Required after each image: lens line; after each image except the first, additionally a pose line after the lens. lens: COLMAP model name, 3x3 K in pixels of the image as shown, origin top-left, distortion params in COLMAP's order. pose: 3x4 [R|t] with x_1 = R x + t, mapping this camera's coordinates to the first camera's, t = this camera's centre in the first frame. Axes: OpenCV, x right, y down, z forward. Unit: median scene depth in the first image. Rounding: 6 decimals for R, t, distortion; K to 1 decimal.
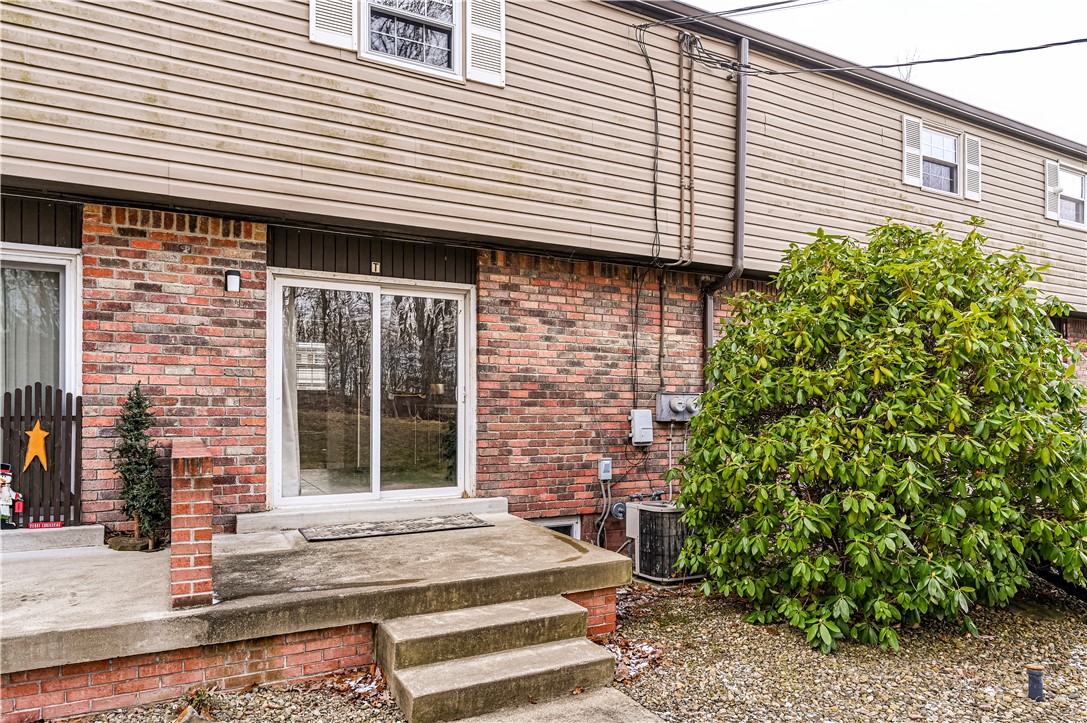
lens RADIAL K [[686.7, 0, 543.2], [0, 686.7, 400.8], [0, 0, 1]] dist [-0.002260, -0.000658]
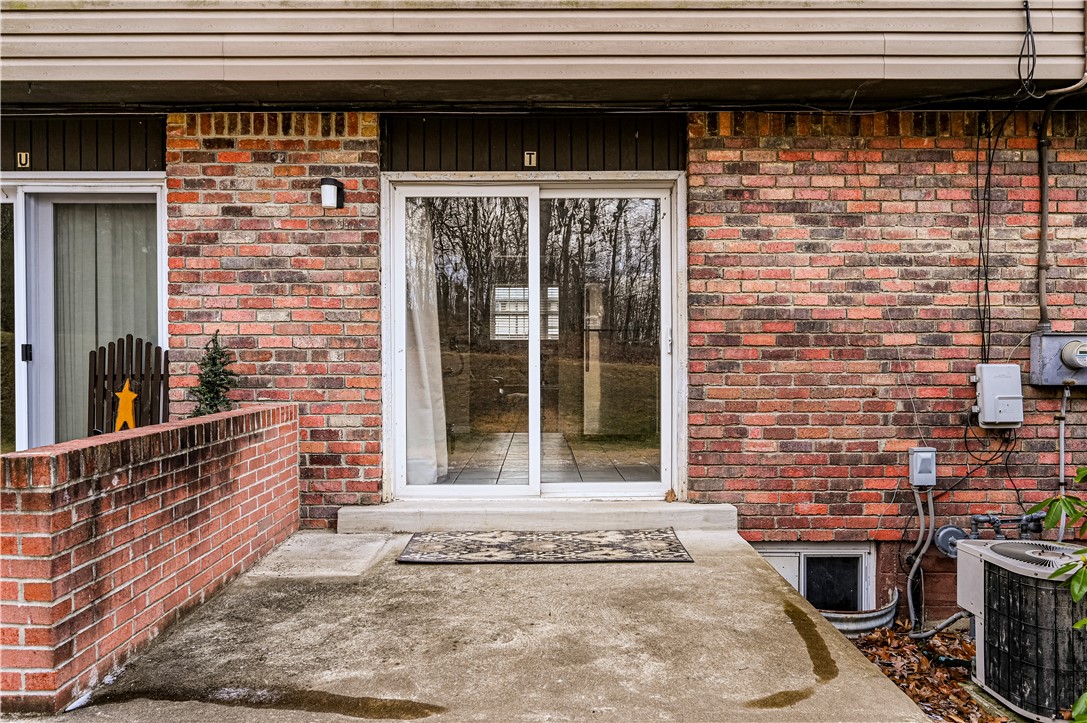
lens RADIAL K [[686.7, 0, 540.0], [0, 686.7, 357.8], [0, 0, 1]] dist [-0.002260, -0.000658]
pose [[0.888428, -0.004084, -0.458998, 0.084145], [0.009193, 0.999918, 0.008897, -0.000912], [0.458924, -0.012123, 0.888393, 0.410924]]
